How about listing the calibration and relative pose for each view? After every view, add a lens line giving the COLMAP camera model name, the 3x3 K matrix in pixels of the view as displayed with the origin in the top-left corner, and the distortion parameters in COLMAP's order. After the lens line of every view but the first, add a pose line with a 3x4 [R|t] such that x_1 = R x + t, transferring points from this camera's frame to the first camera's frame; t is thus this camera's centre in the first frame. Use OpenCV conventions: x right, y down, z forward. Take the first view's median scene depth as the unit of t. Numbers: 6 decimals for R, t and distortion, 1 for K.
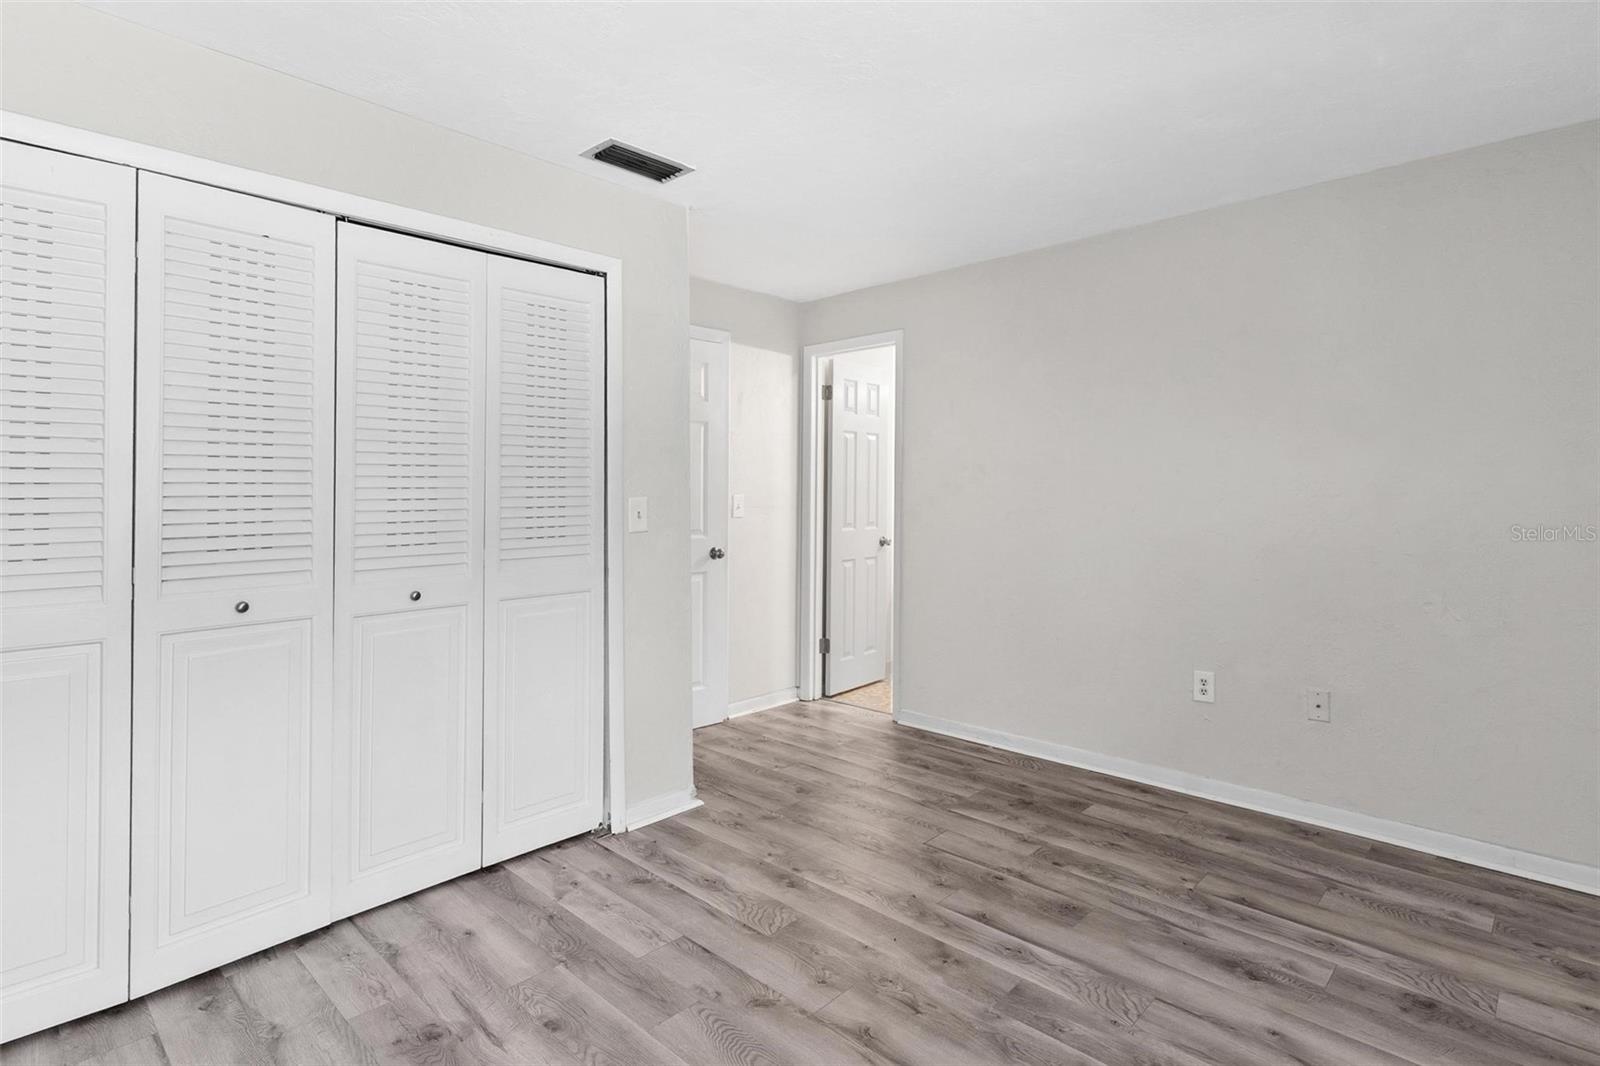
lens RADIAL K [[781.7, 0, 799.9], [0, 781.7, 498.9], [0, 0, 1]] dist [0.002180, 0.000360]
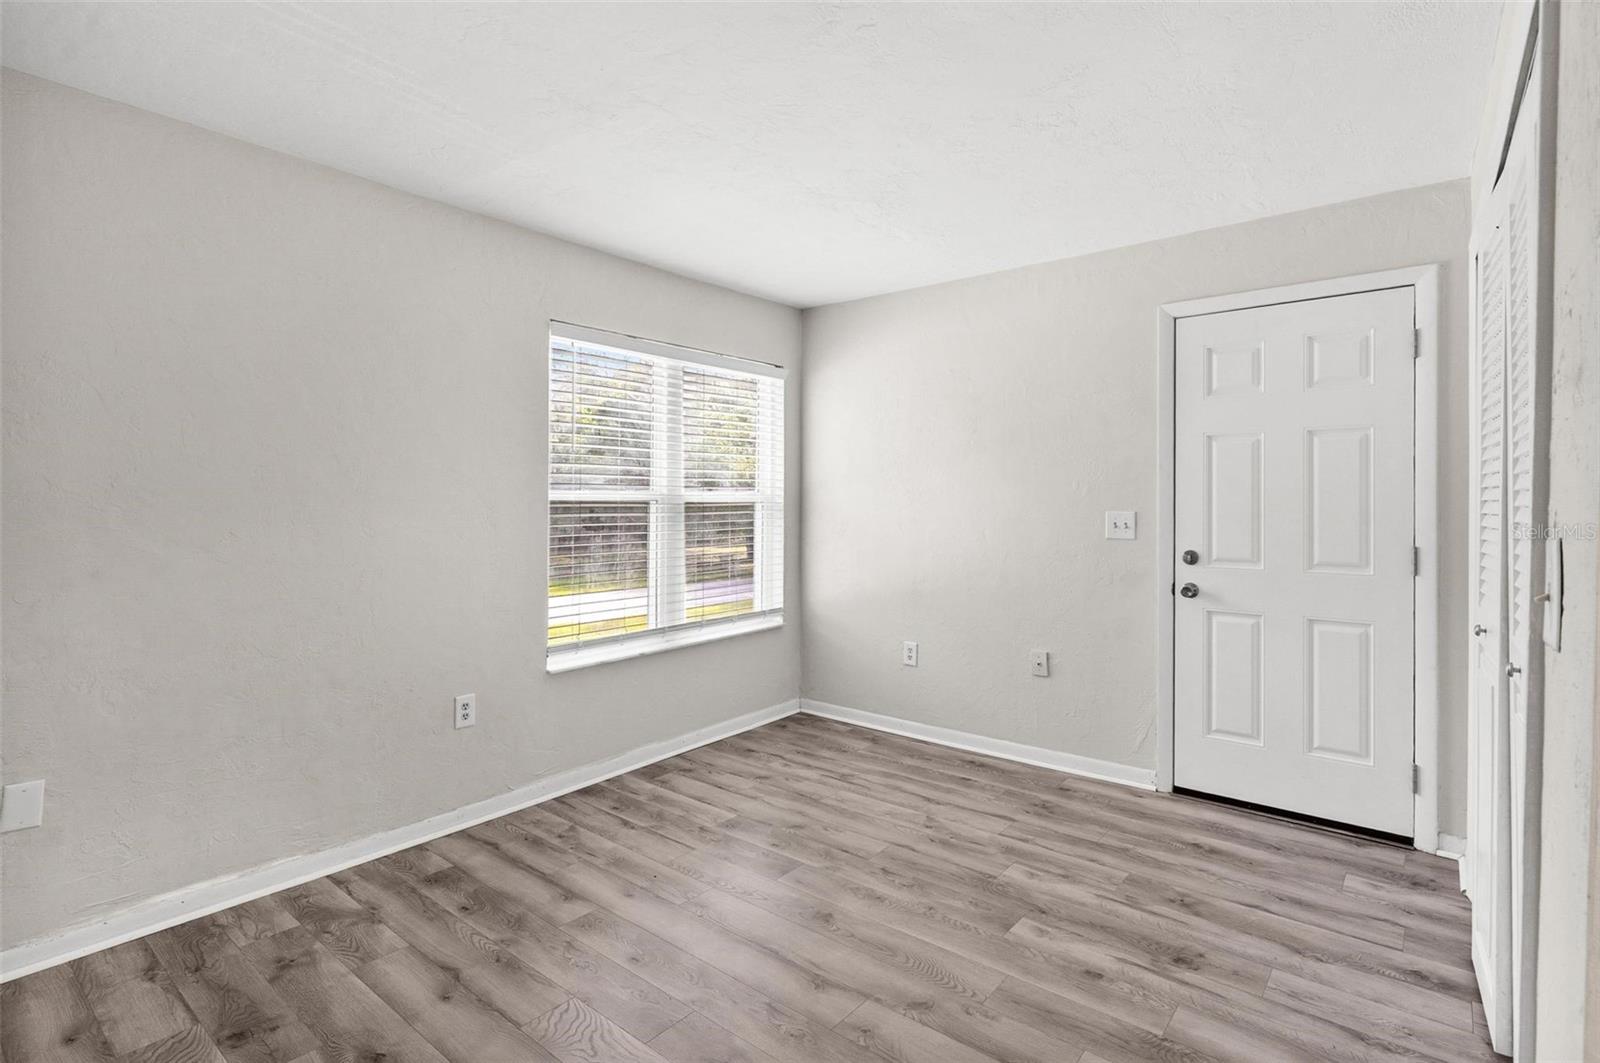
lens RADIAL K [[771.3, 0, 802.1], [0, 771.3, 507.0], [0, 0, 1]] dist [0.001066, 0.000304]
pose [[-0.997408, -0.002183, -0.071922, 0.180964], [-0.003037, 0.999926, 0.011765, -0.015743], [0.071891, 0.011953, -0.997341, 2.011681]]
